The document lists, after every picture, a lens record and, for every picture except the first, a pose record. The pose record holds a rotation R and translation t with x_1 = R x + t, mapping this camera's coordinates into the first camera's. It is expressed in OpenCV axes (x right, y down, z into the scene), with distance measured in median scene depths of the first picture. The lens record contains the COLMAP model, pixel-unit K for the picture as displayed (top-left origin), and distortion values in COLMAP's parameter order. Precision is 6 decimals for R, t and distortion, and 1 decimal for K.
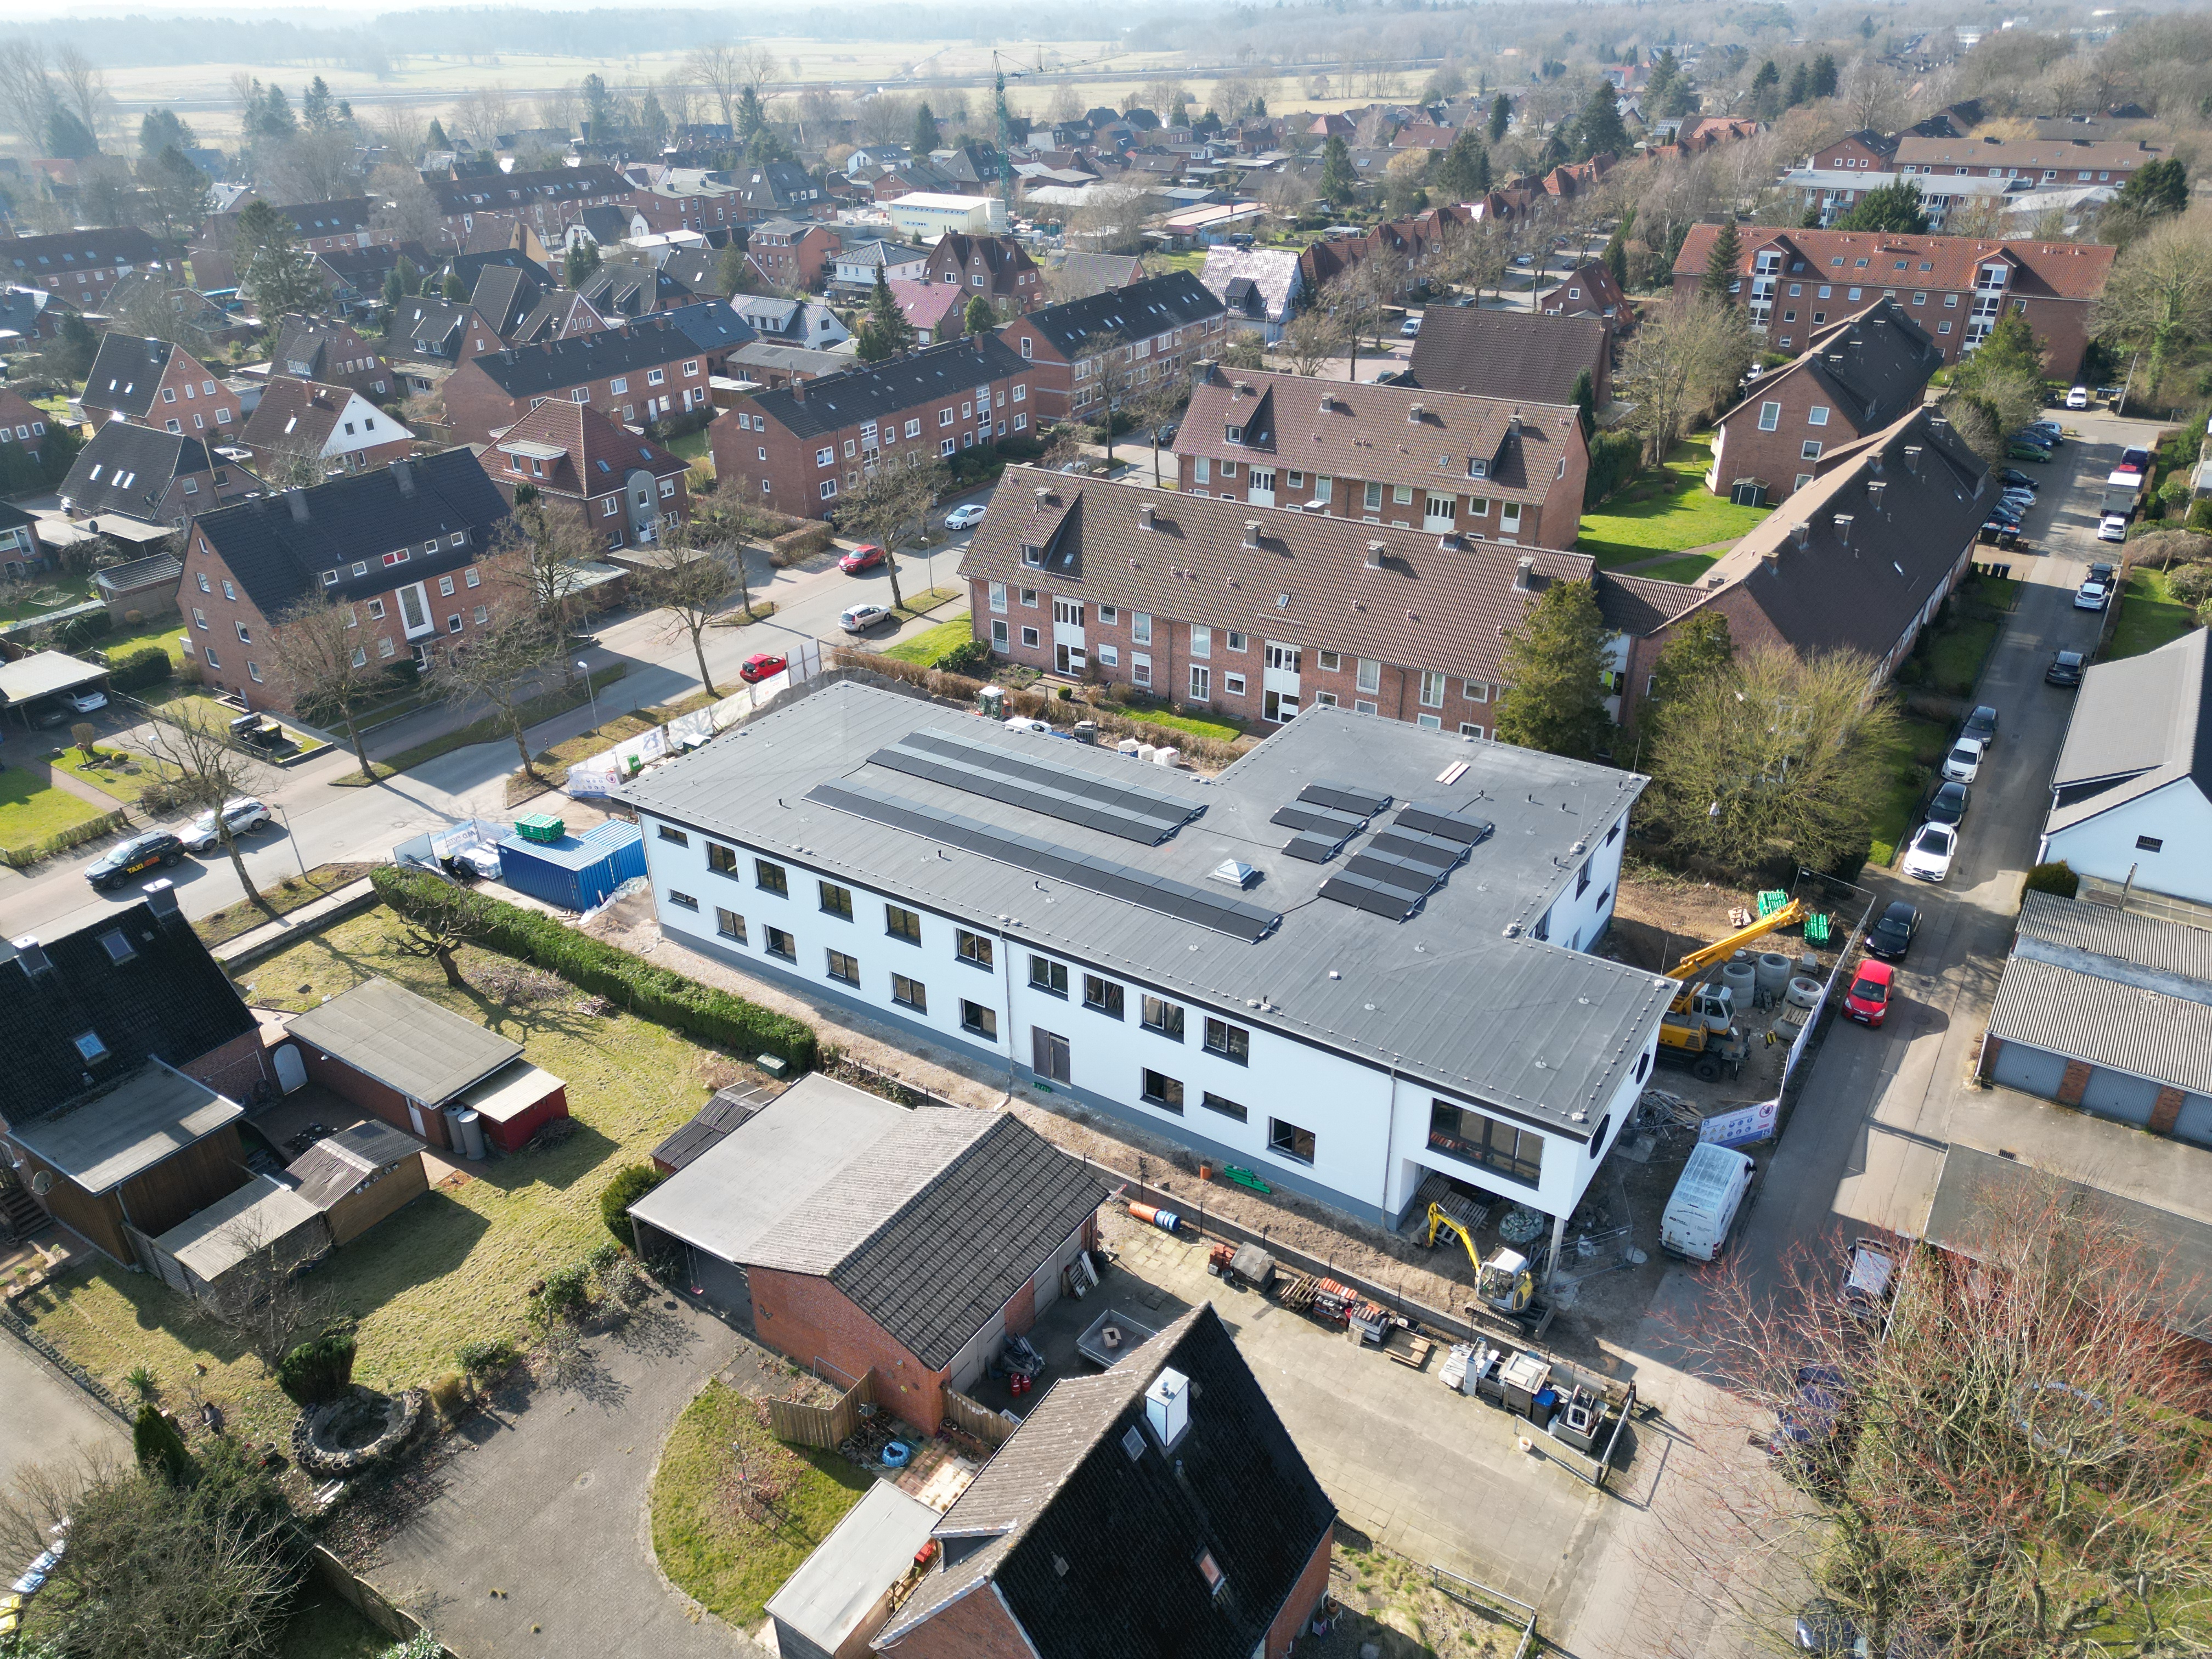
lens RADIAL K [[1543.4, 0, 1113.1], [0, 1543.4, 838.2], [0, 0, 1]] dist [0.068660, -0.058309]
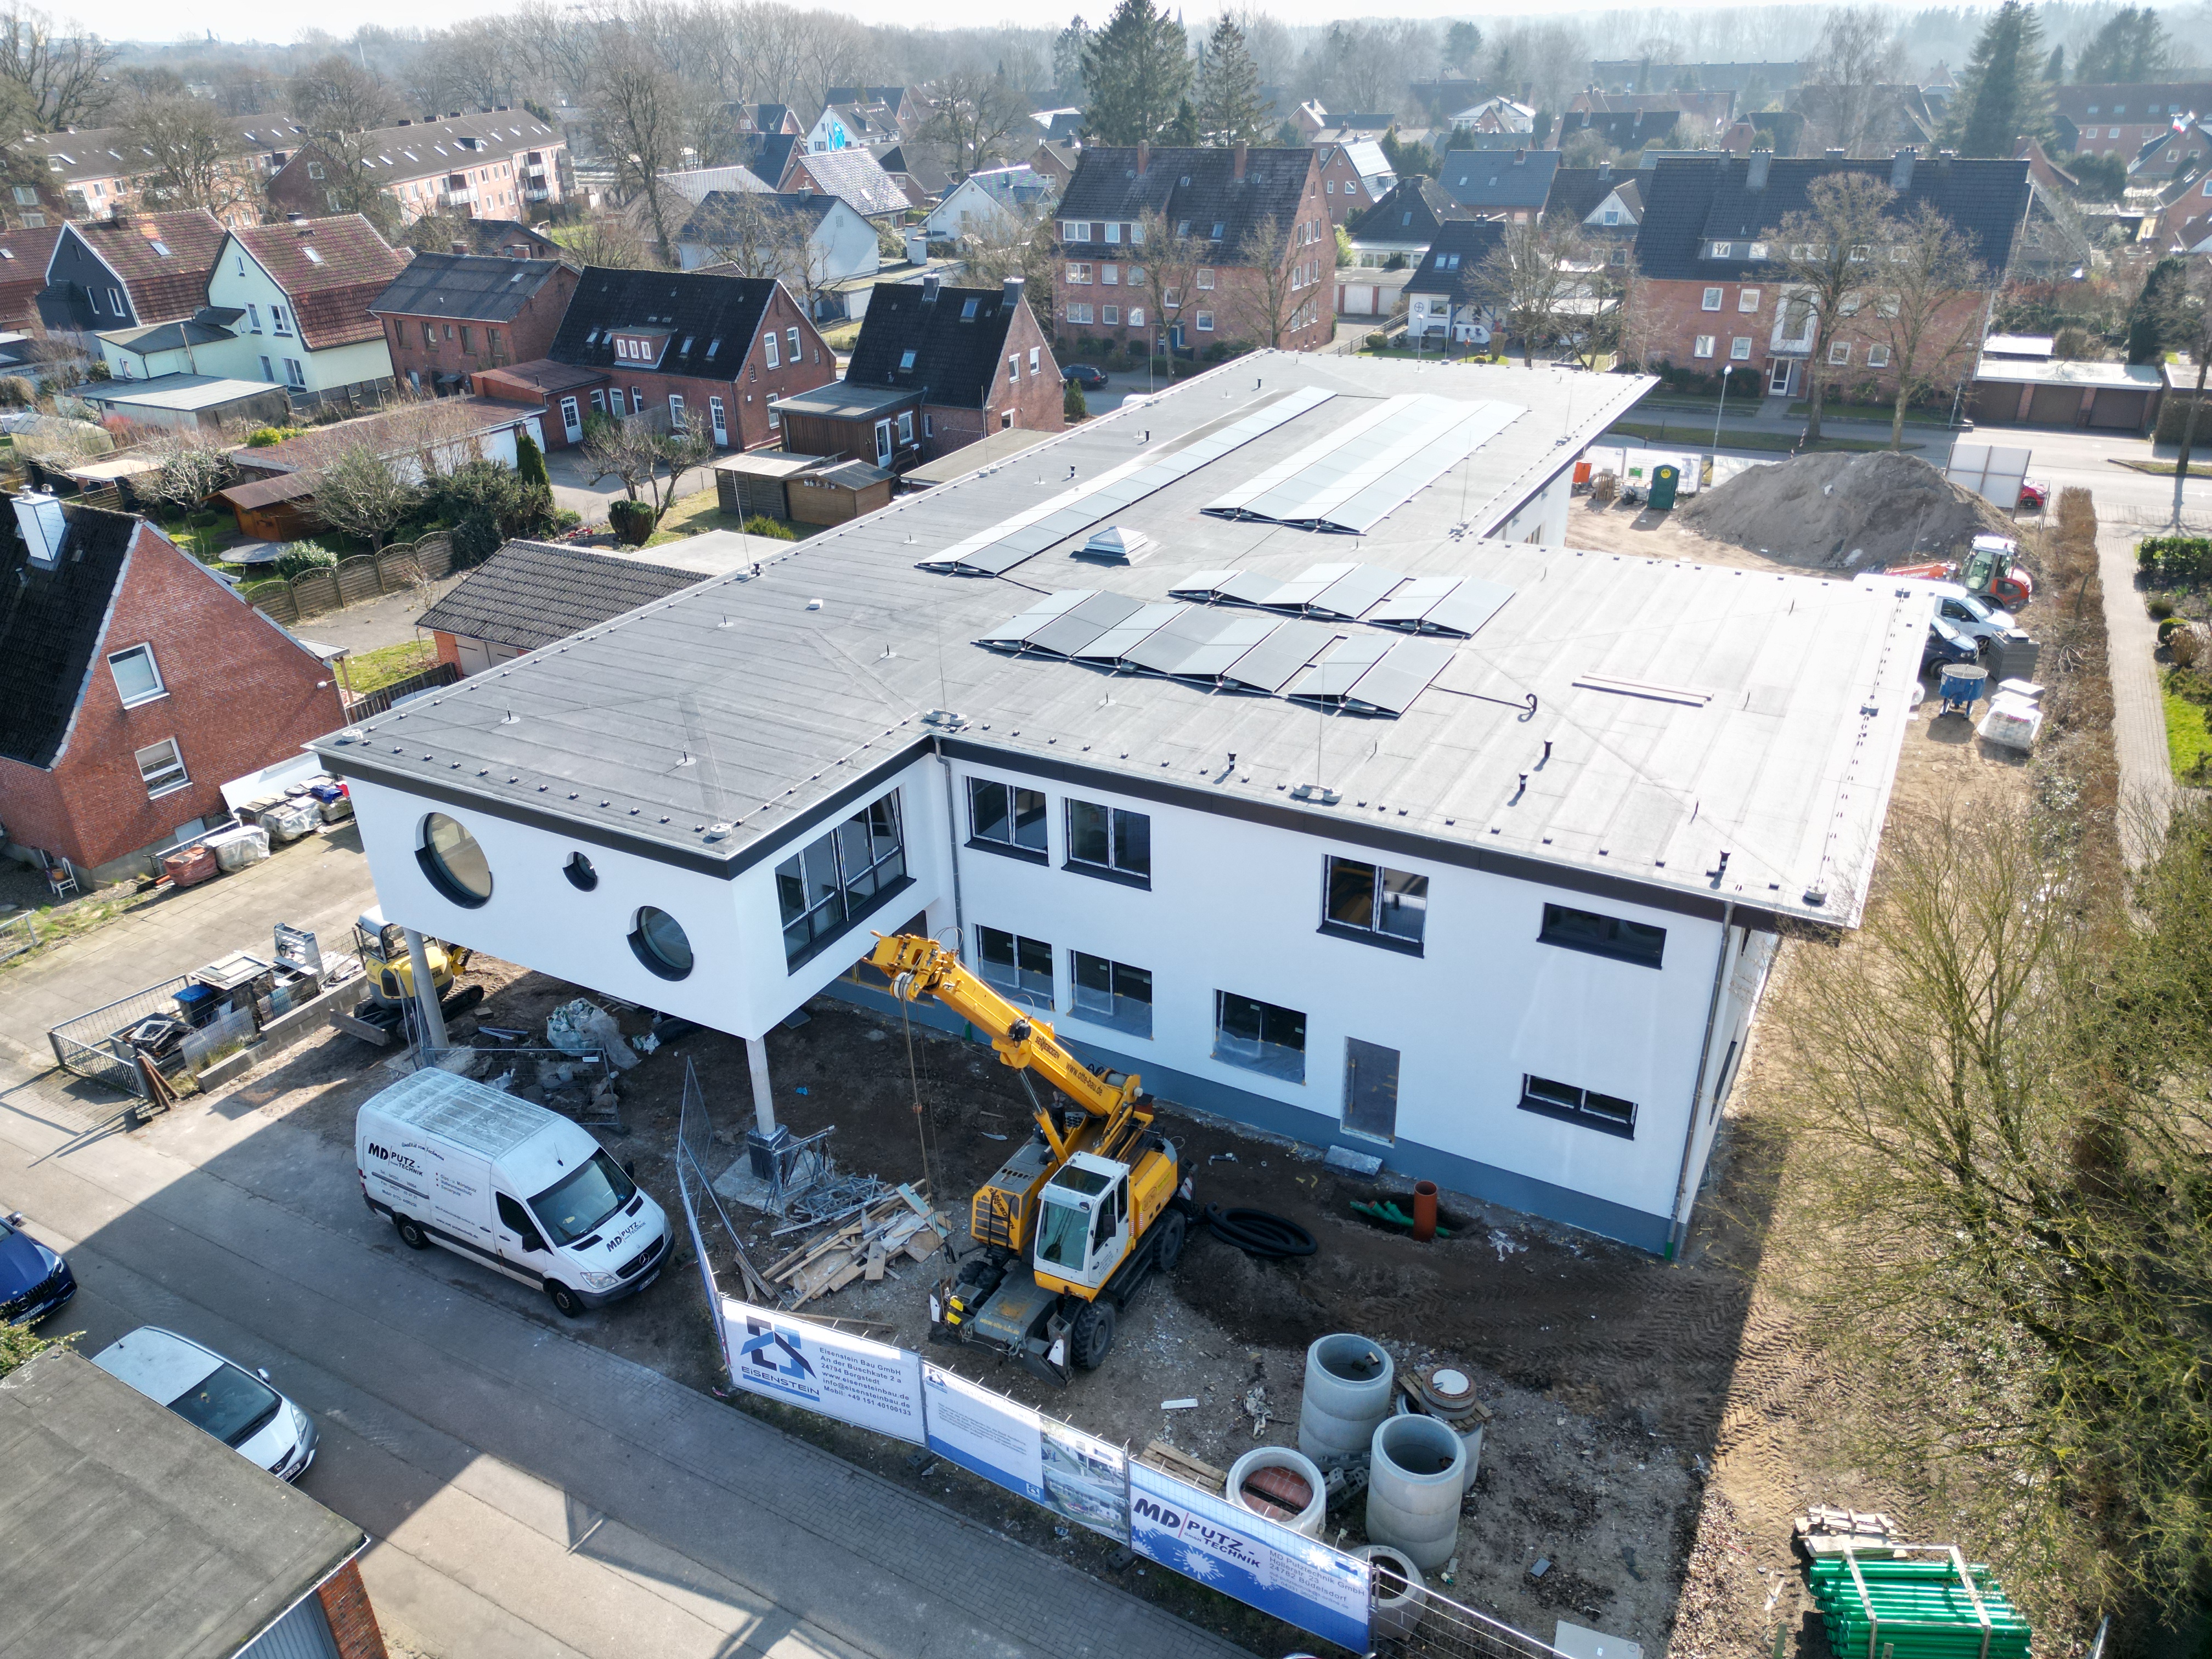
lens RADIAL K [[1543.4, 0, 1113.1], [0, 1543.4, 838.2], [0, 0, 1]] dist [0.068660, -0.058309]
pose [[0.079678, 0.463870, -0.882313, 0.505995], [-0.457287, 0.803505, 0.381141, -0.088042], [0.885743, 0.373102, 0.276143, 0.644245]]
